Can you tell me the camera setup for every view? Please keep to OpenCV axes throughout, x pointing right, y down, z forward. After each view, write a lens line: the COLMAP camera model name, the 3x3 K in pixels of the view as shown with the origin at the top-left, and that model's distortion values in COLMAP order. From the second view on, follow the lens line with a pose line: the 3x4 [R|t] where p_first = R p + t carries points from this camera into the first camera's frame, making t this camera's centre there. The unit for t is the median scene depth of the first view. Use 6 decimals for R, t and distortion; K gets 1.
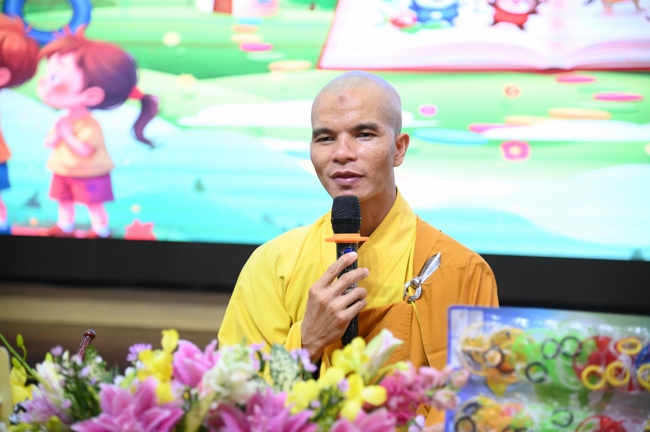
lens RADIAL K [[1601.5, 0, 325.0], [0, 1601.5, 216.0], [0, 0, 1]] dist [0.562432, -0.074835]
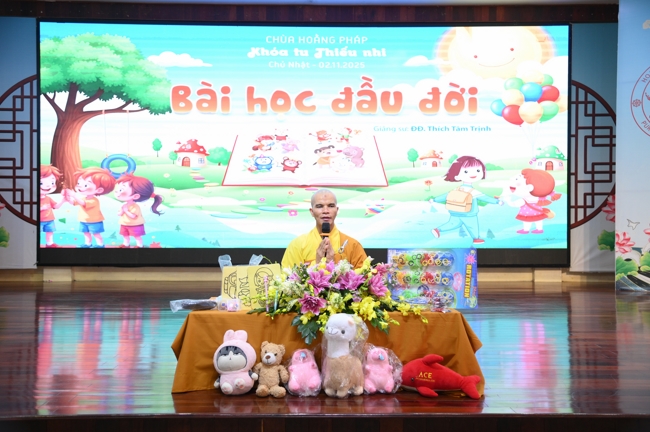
lens RADIAL K [[653.1, 0, 325.0], [0, 653.1, 216.0], [0, 0, 1]] dist [0.006097, 0.003260]
pose [[0.956988, -0.020505, 0.289403, -0.163911], [0.032218, 0.998841, -0.035765, 0.009030], [-0.288334, 0.043550, 0.956539, -0.151367]]
